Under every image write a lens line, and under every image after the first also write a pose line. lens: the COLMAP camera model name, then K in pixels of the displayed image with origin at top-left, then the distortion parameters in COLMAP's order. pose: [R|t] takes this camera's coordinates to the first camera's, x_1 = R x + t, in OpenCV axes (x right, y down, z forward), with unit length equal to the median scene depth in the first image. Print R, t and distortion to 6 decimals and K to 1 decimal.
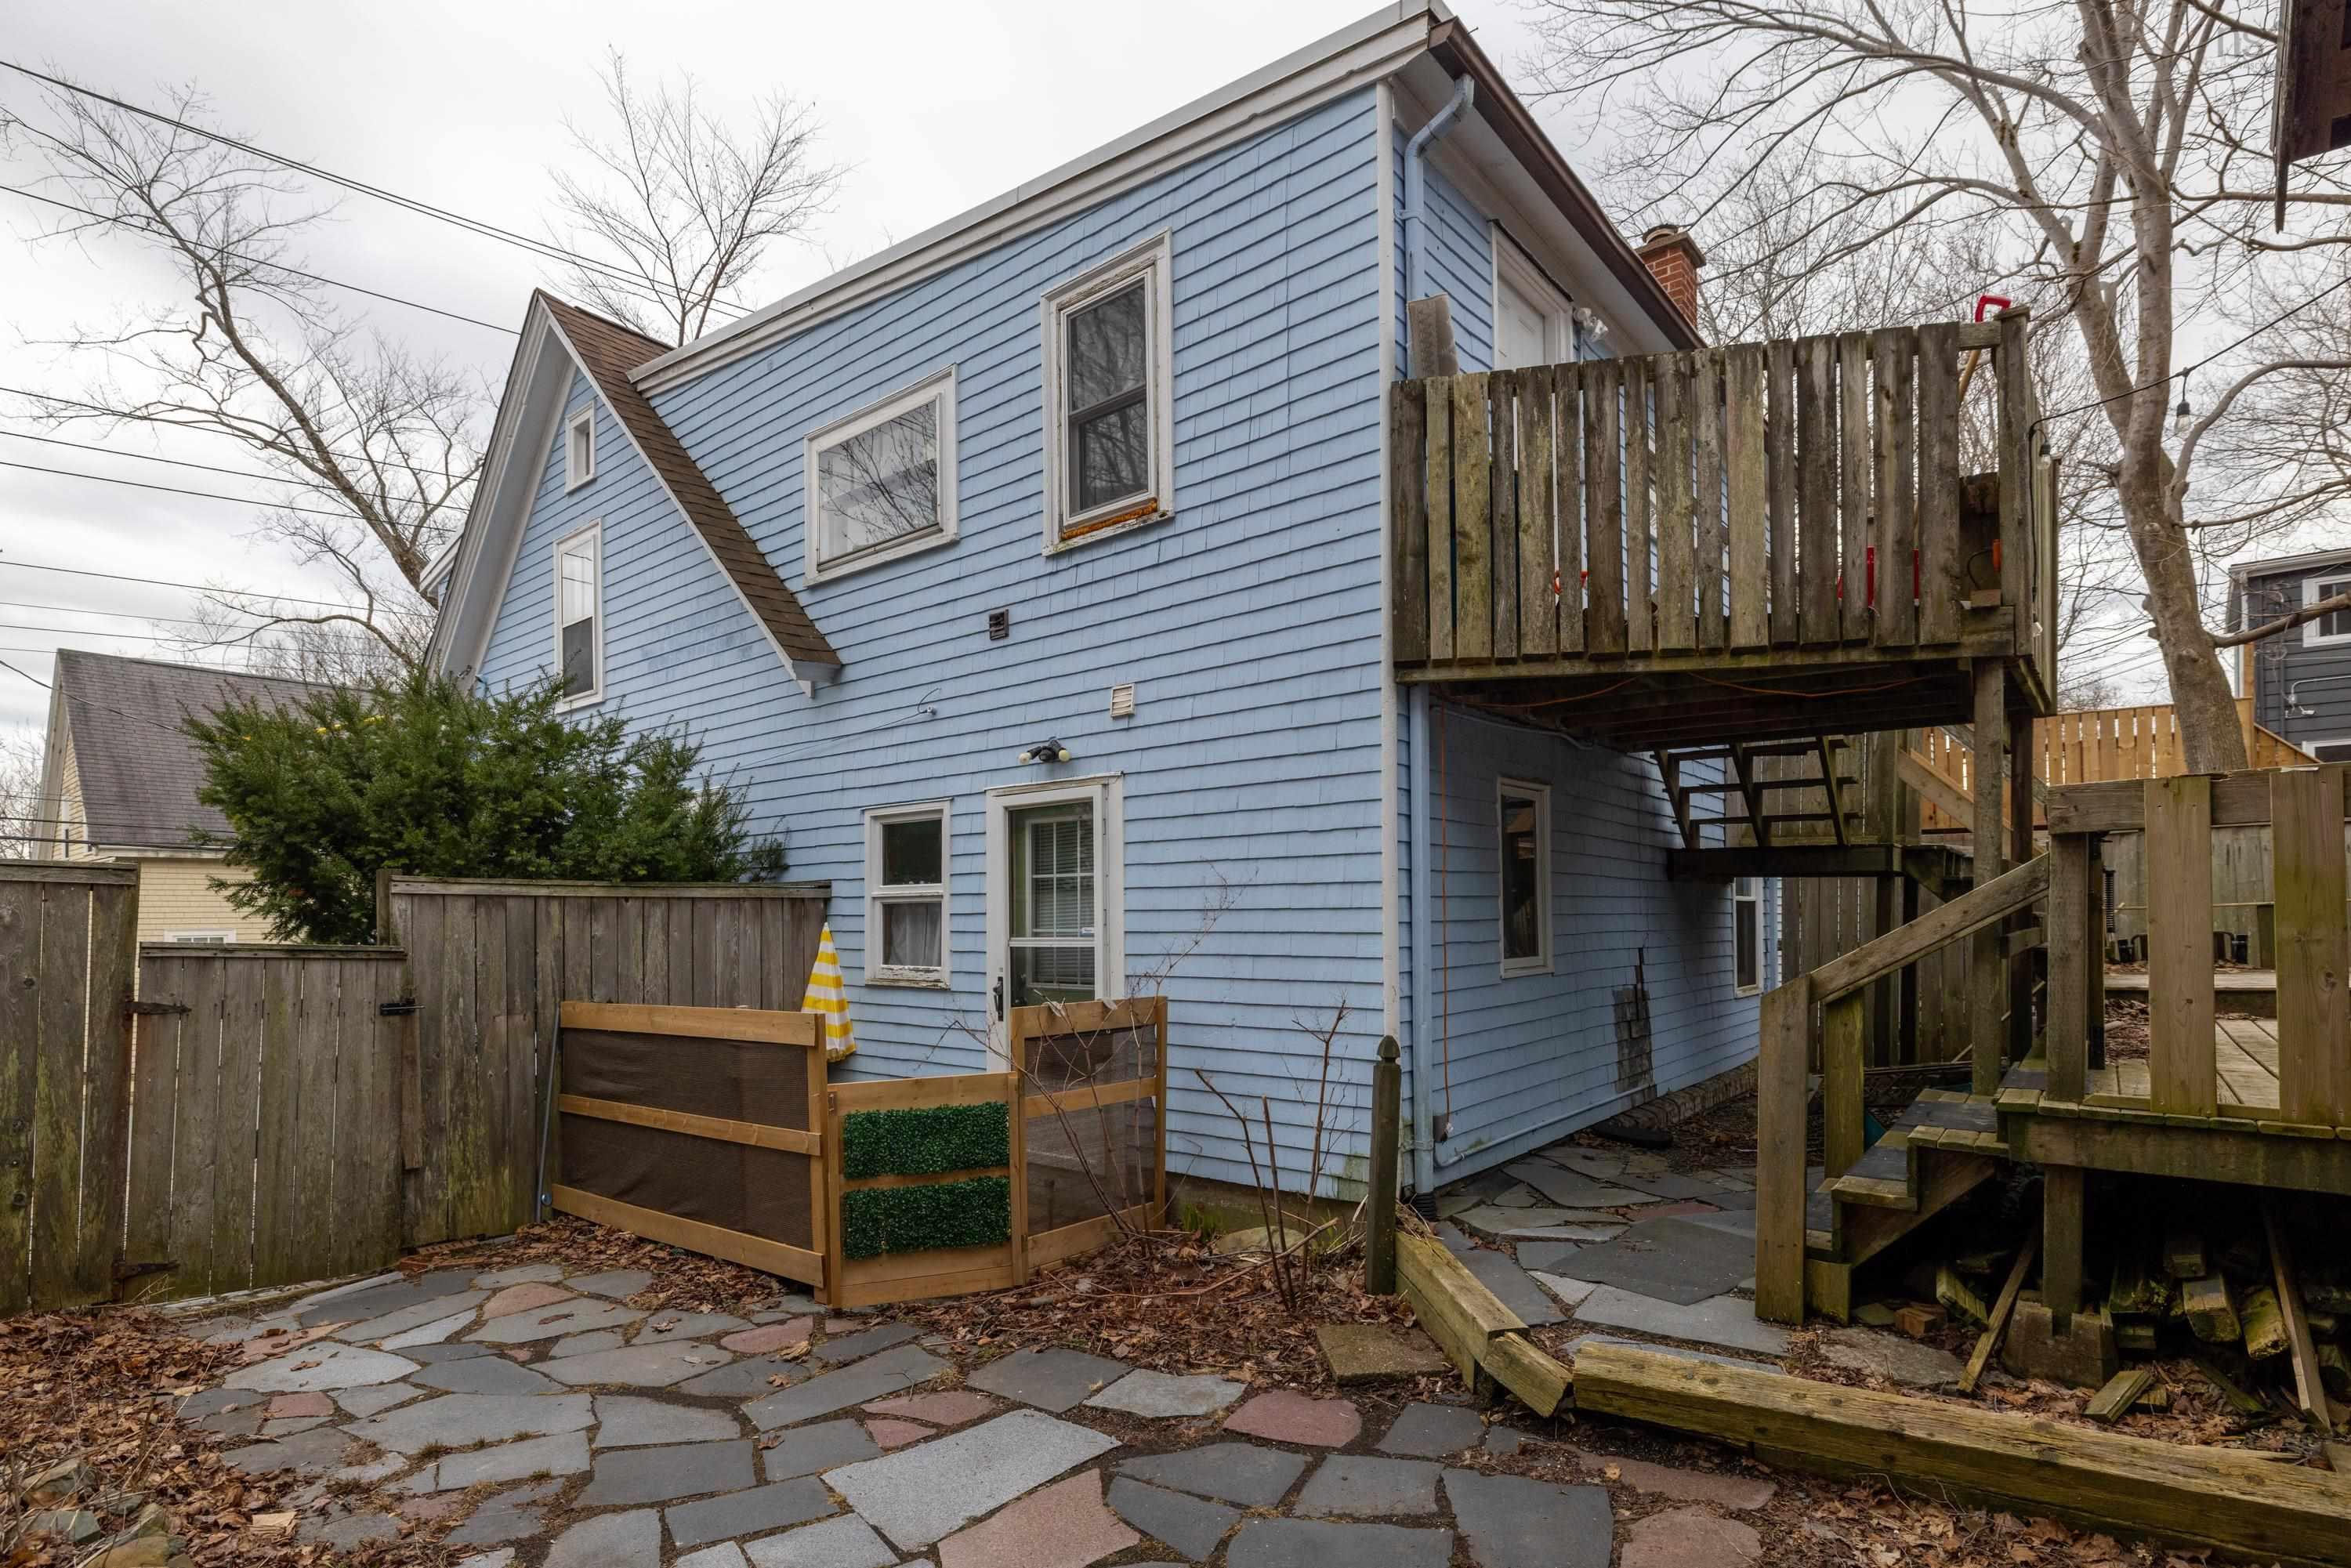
lens RADIAL K [[1119.9, 0, 1165.8], [0, 1119.9, 920.5], [0, 0, 1]] dist [-0.008341, 0.001740]
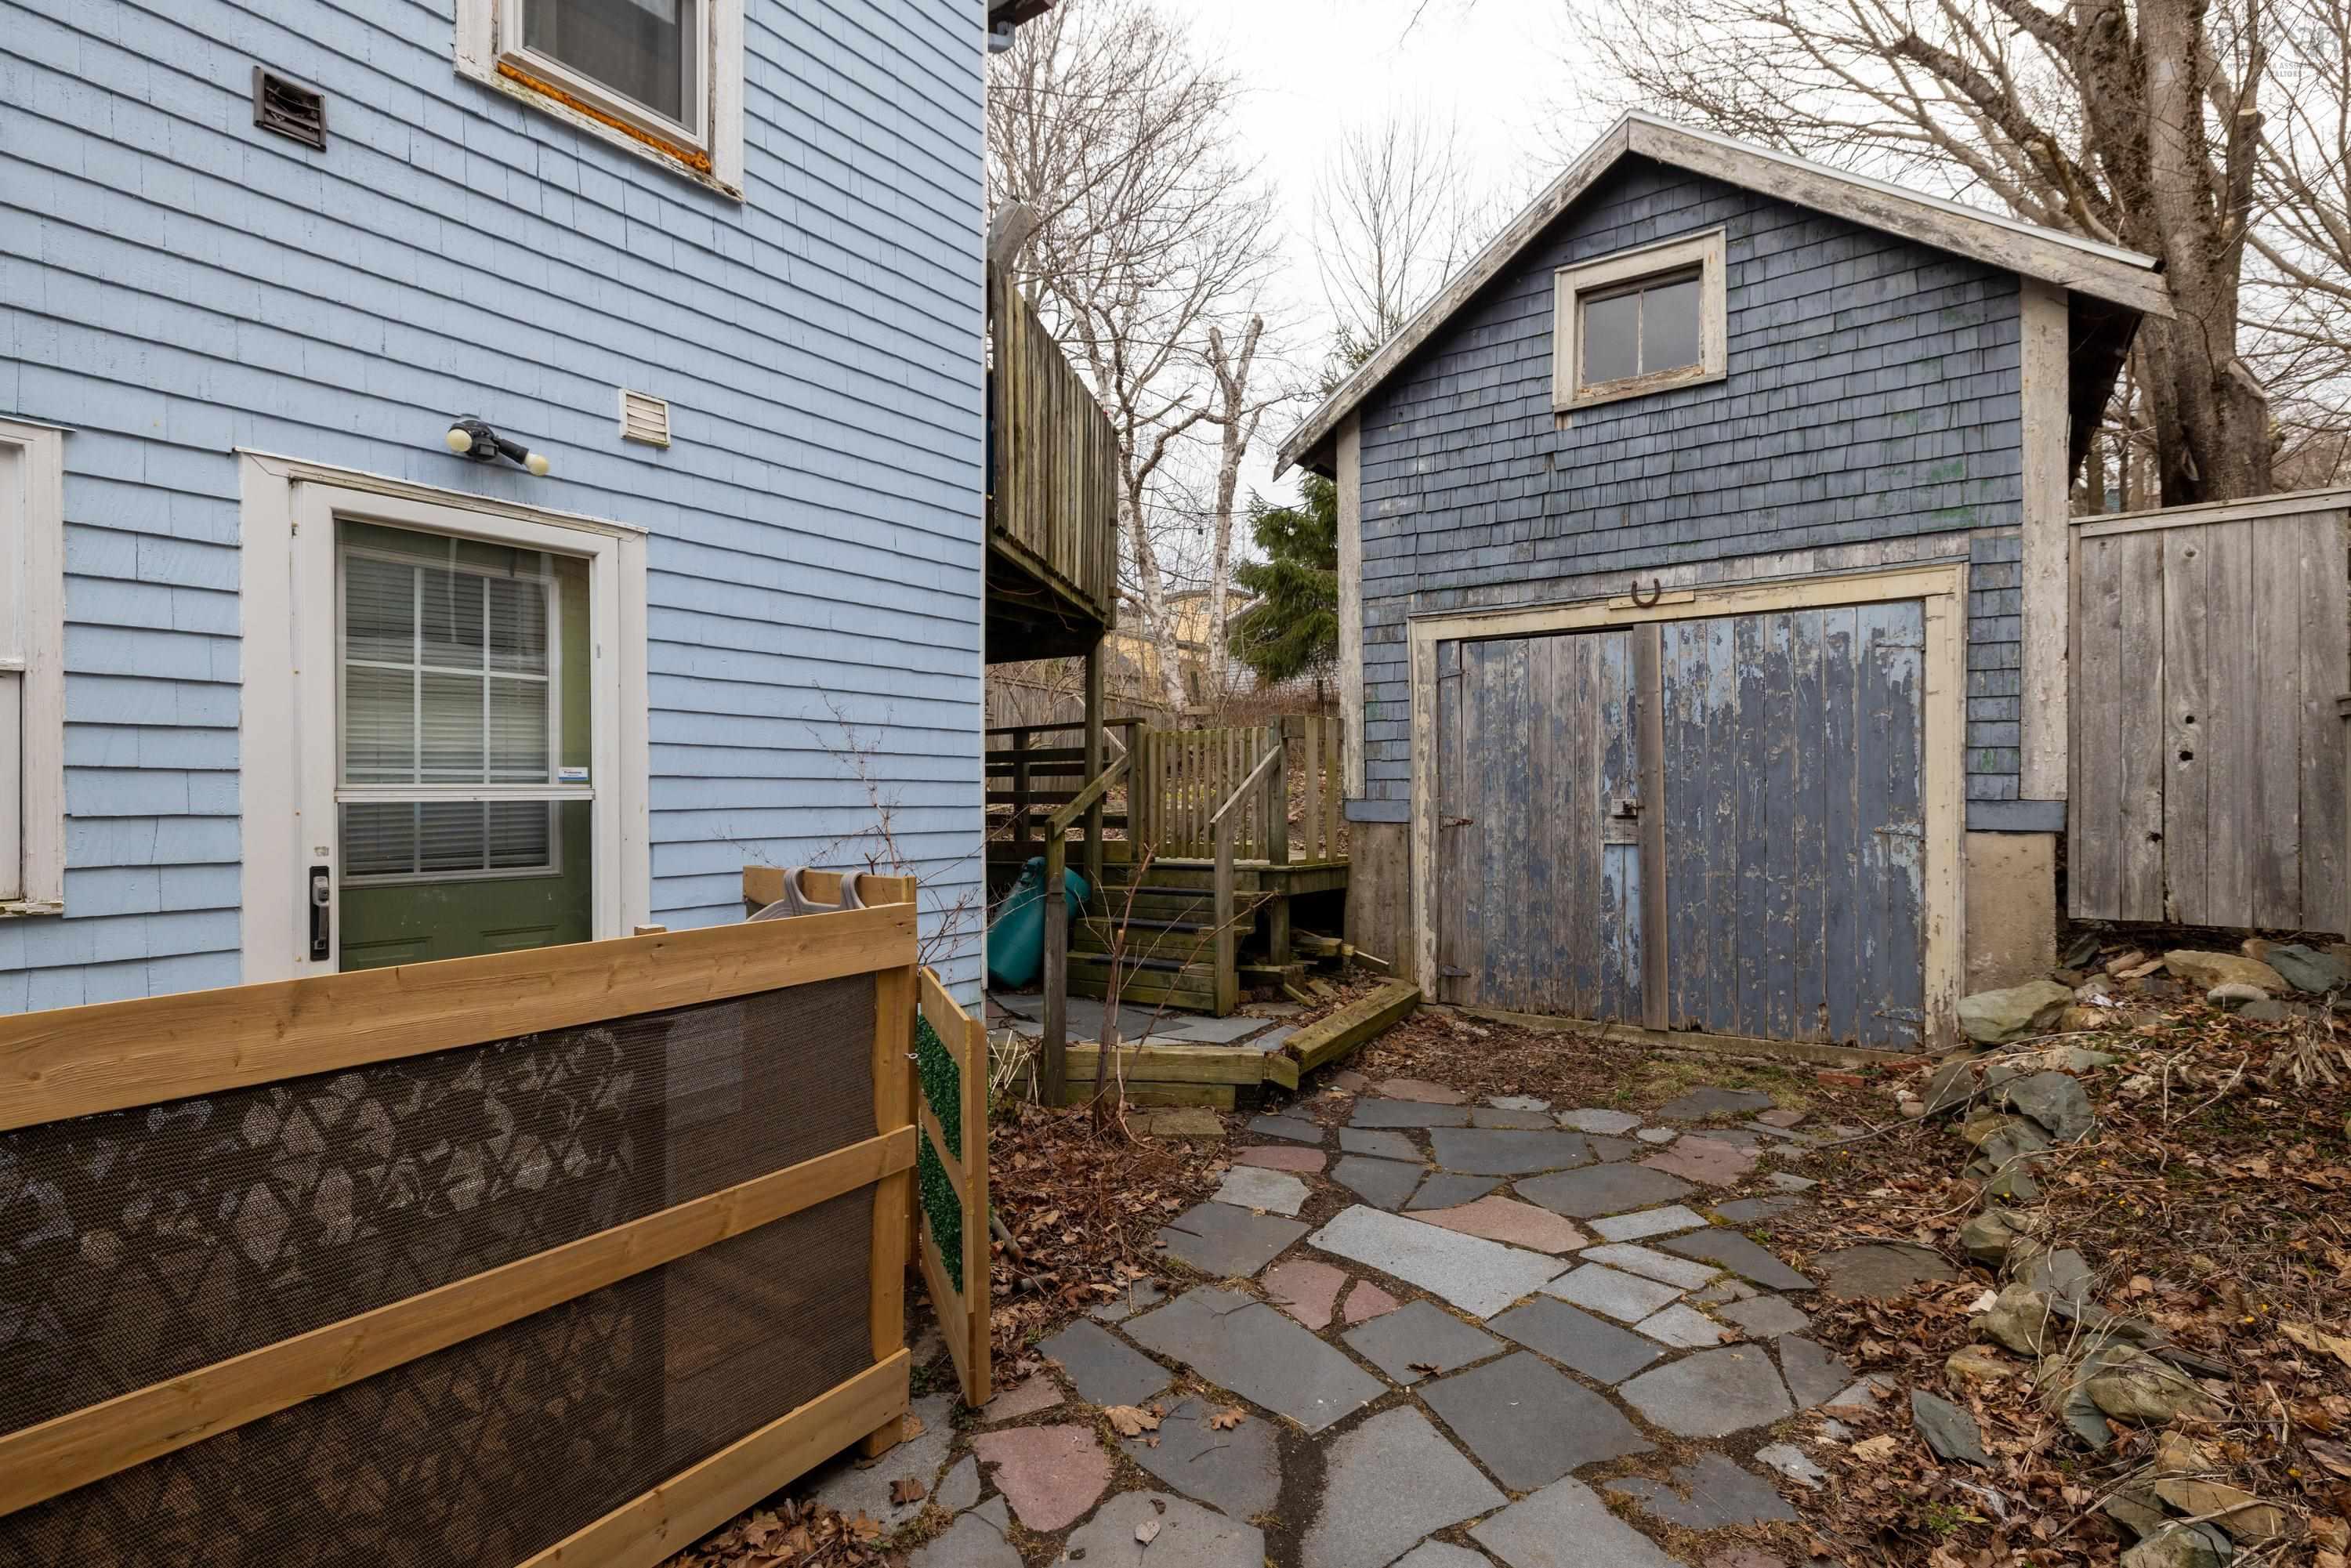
lens RADIAL K [[1119.9, 0, 1166.2], [0, 1119.9, 803.4], [0, 0, 1]] dist [-0.008341, 0.001740]
pose [[-0.059330, 0.006467, 0.998217, -0.803841], [0.007270, 0.999955, -0.006046, 0.037051], [-0.998212, 0.006898, -0.059375, 0.850913]]
